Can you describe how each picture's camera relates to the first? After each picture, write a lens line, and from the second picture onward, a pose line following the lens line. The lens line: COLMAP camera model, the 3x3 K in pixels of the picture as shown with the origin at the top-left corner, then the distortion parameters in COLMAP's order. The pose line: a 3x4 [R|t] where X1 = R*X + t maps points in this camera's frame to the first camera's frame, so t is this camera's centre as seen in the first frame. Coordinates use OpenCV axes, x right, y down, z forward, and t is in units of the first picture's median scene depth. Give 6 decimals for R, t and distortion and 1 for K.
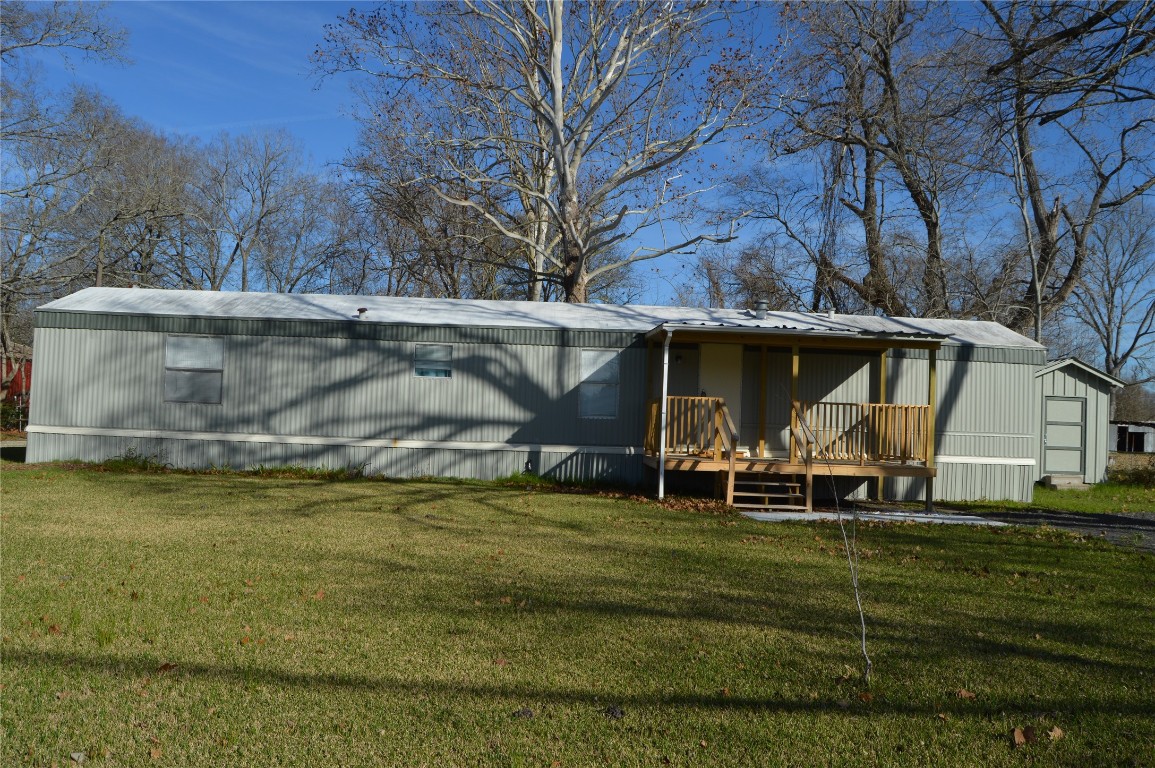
lens RADIAL K [[912.2, 0, 592.2], [0, 912.2, 384.4], [0, 0, 1]] dist [-0.061529, 0.011095]
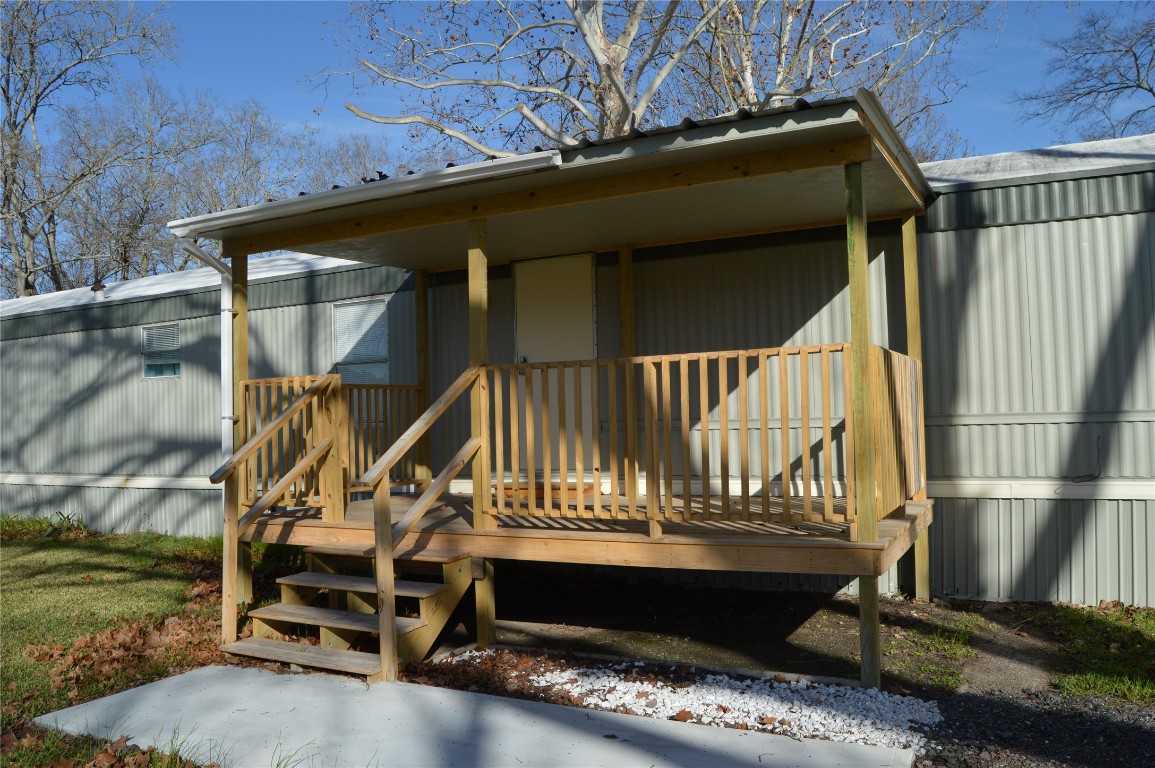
lens RADIAL K [[912.2, 0, 592.2], [0, 912.2, 384.4], [0, 0, 1]] dist [-0.061529, 0.011095]
pose [[0.860959, -0.076015, -0.502963, 0.417537], [0.079783, 0.996713, -0.014066, 0.031762], [0.502379, -0.028018, 0.864194, 0.635145]]
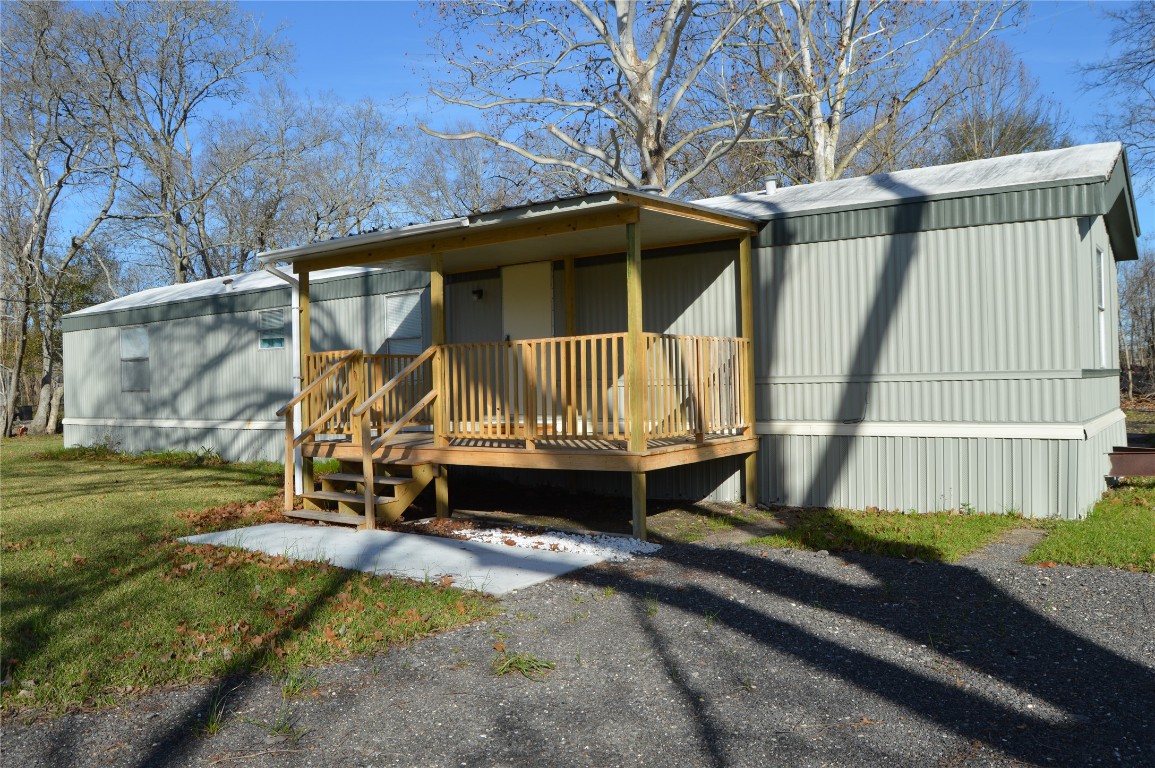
lens RADIAL K [[886.7, 0, 577.5], [0, 886.7, 384.0], [0, 0, 1]] dist [-0.038933, 0.002481]
pose [[0.777721, -0.050023, -0.626617, 0.615816], [0.077175, 0.996886, 0.016204, 0.038405], [0.623855, -0.060961, 0.779159, 0.542130]]
